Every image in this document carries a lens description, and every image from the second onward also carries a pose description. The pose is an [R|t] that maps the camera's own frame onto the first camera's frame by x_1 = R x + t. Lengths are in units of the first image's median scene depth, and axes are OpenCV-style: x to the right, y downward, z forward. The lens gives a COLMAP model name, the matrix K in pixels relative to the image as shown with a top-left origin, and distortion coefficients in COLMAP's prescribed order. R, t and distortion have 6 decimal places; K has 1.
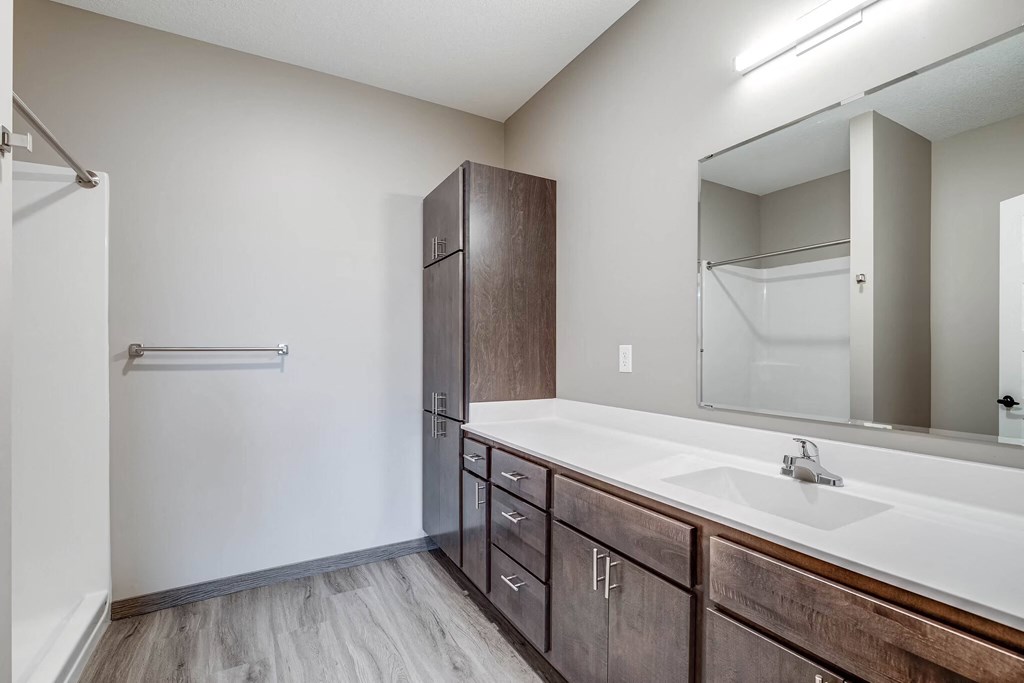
lens RADIAL K [[454.1, 0, 509.9], [0, 454.1, 348.0], [0, 0, 1]] dist [0.003477, 0.000211]
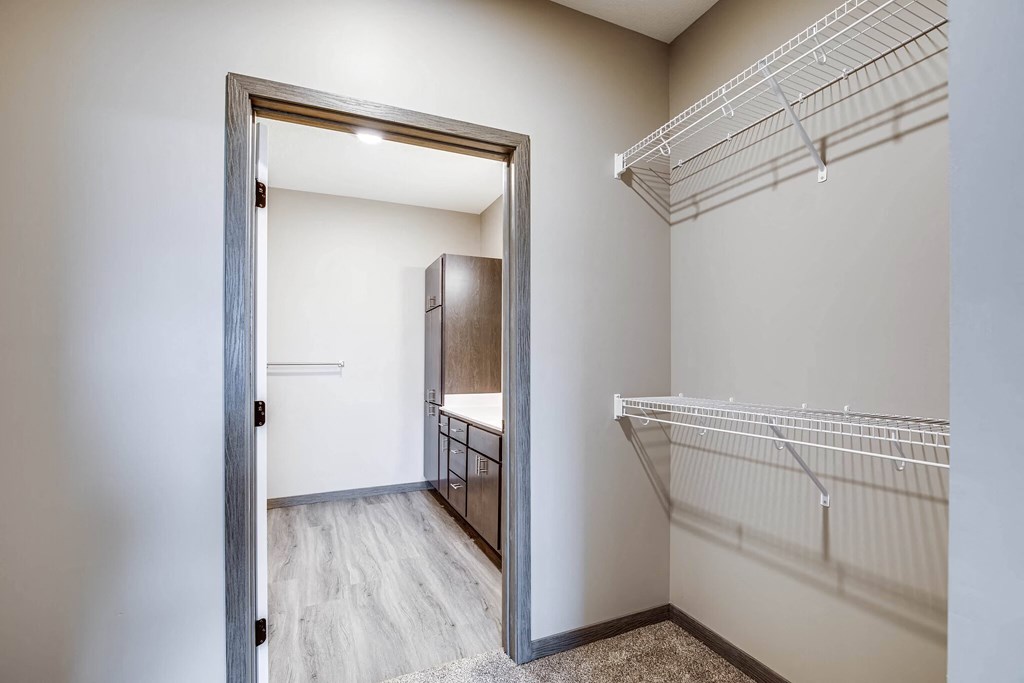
lens RADIAL K [[454.1, 0, 515.7], [0, 454.1, 346.1], [0, 0, 1]] dist [0.003477, 0.000211]
pose [[0.994773, -0.007077, -0.101870, 0.344581], [0.004167, 0.999578, -0.028754, -0.010569], [0.102031, 0.028180, 0.994382, -0.662935]]
